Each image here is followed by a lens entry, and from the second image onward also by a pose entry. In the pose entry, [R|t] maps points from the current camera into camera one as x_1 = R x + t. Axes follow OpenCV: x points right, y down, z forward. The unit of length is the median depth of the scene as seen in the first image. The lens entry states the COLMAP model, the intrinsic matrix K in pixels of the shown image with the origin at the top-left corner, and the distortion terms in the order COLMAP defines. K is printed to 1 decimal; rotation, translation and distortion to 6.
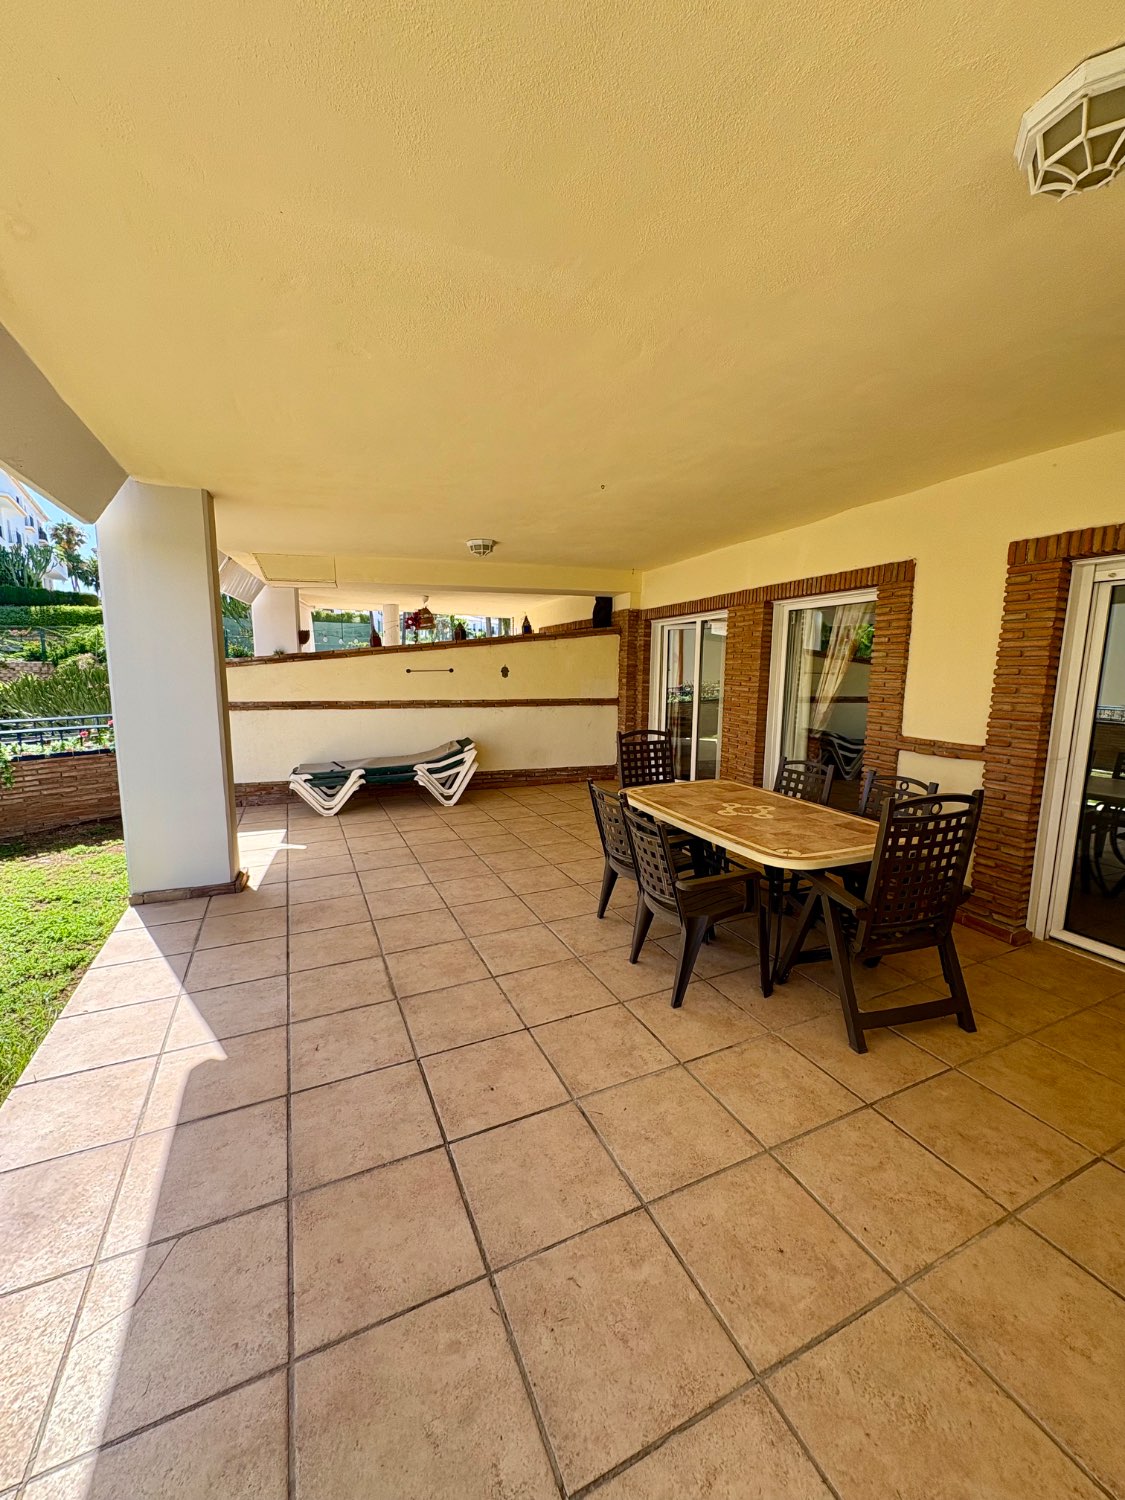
lens RADIAL K [[598.2, 0, 567.8], [0, 598.2, 747.5], [0, 0, 1]] dist [0.001270, -0.000046]
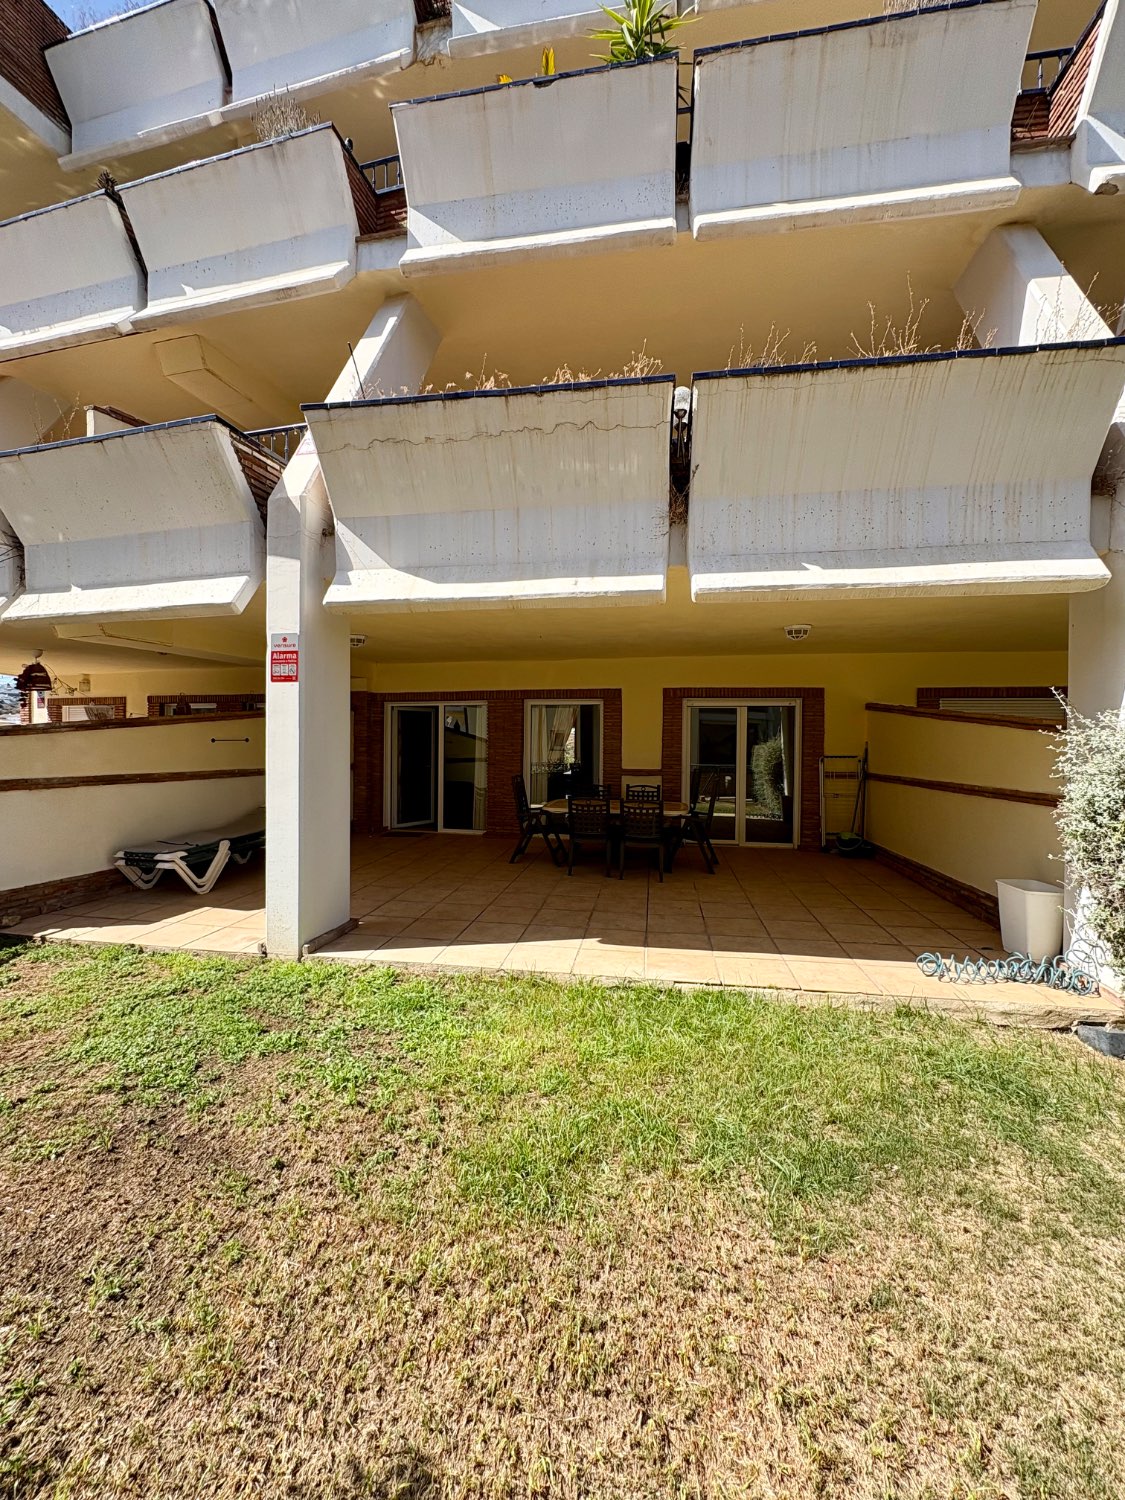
lens RADIAL K [[598.2, 0, 567.8], [0, 598.2, 747.5], [0, 0, 1]] dist [0.001270, -0.000046]
pose [[0.522019, 0.002201, 0.852931, -1.410065], [0.122718, 0.989398, -0.077660, 0.050332], [-0.844059, 0.145210, 0.516215, 0.045739]]
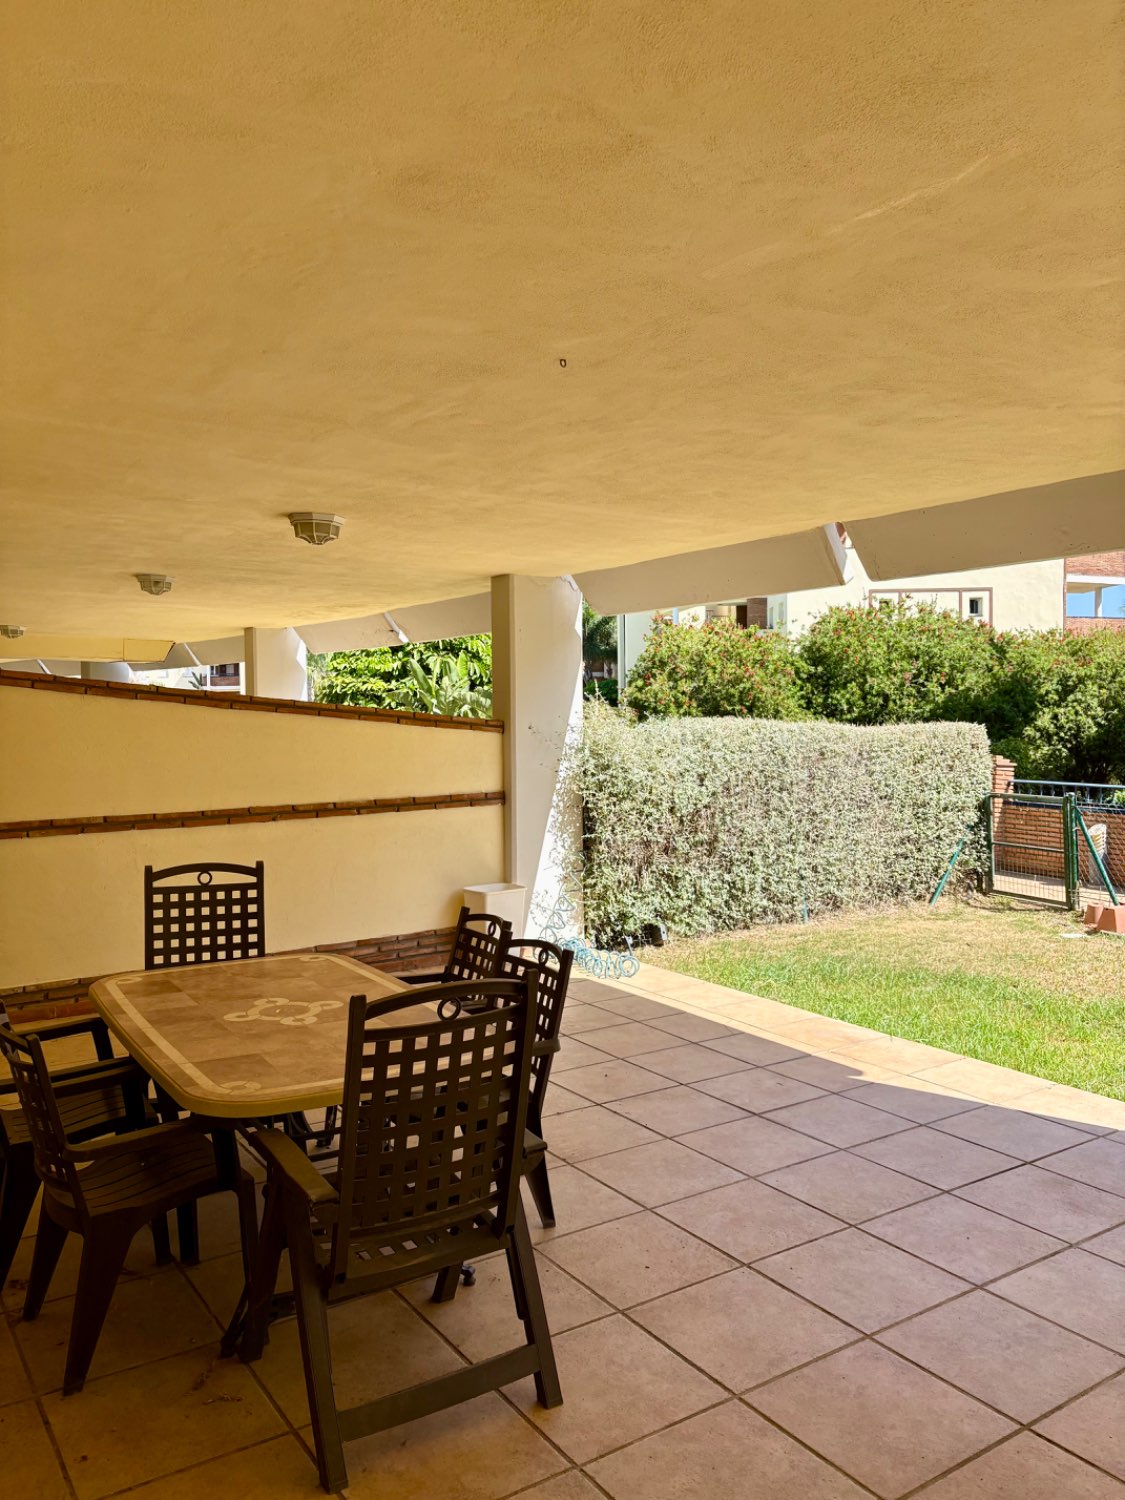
lens RADIAL K [[1134.3, 0, 562.5], [0, 1134.3, 750.0], [0, 0, 1]] dist [0.000660, 0.000184]
pose [[-0.988205, -0.001789, -0.153129, 0.189359], [-0.027248, 0.986031, 0.164320, -0.278601], [0.150696, 0.166554, -0.974449, 1.873411]]
